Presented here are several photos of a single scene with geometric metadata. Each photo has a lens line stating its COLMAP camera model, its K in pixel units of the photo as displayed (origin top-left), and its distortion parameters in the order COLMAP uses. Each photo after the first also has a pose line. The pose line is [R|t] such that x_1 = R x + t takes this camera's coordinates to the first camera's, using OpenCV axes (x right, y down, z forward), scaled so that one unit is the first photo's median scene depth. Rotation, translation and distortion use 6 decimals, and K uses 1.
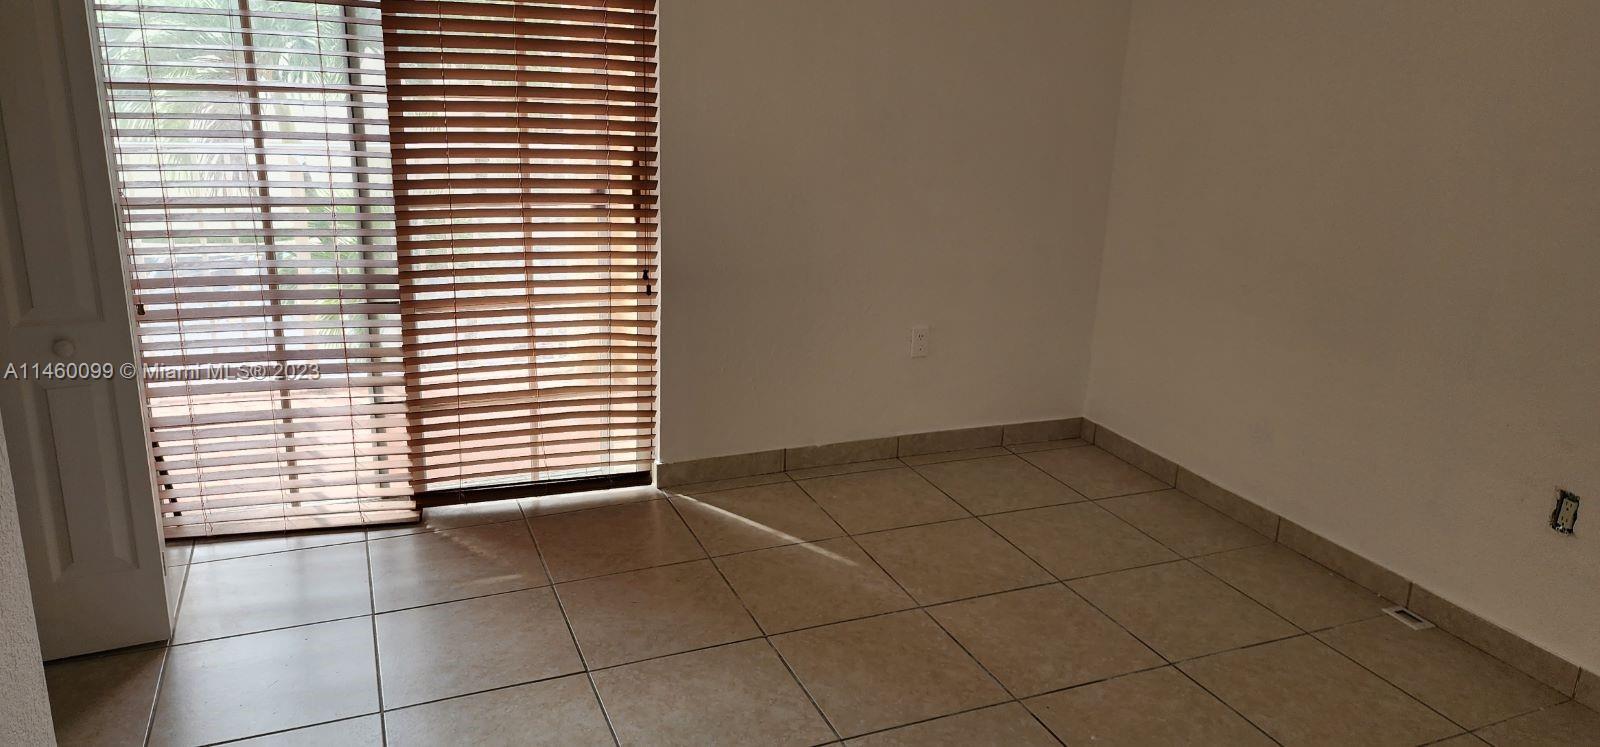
lens RADIAL K [[1103.3, 0, 800.0], [0, 1103.3, 373.5], [0, 0, 1]] dist [-0.004179, -0.000662]
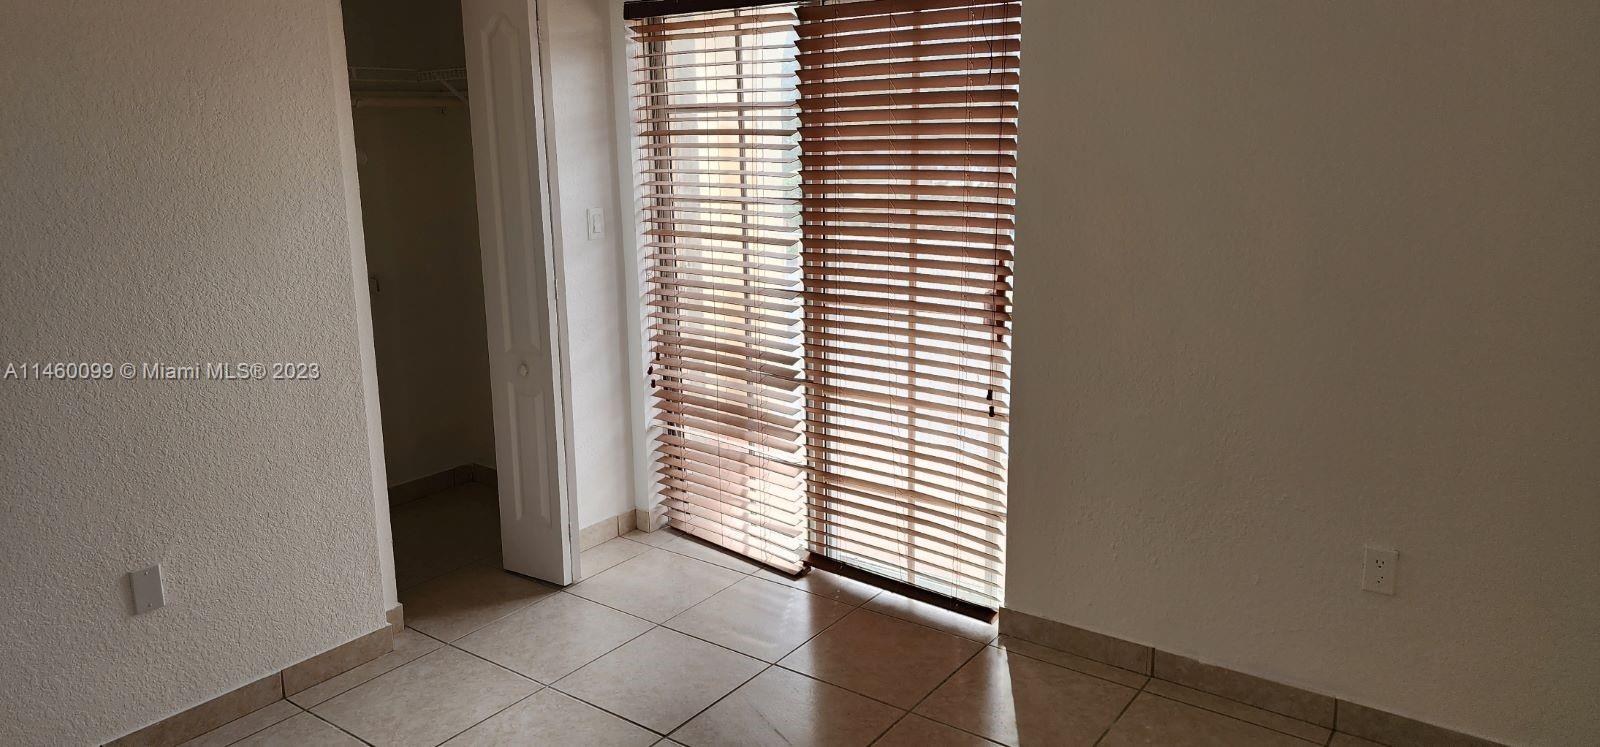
lens RADIAL K [[1103.3, 0, 800.0], [0, 1103.3, 373.5], [0, 0, 1]] dist [-0.004179, -0.000662]
pose [[0.432878, 0.120610, -0.893348, 0.619303], [-0.233224, 0.972252, 0.018252, -0.086127], [0.870760, 0.200449, 0.448995, 0.434345]]
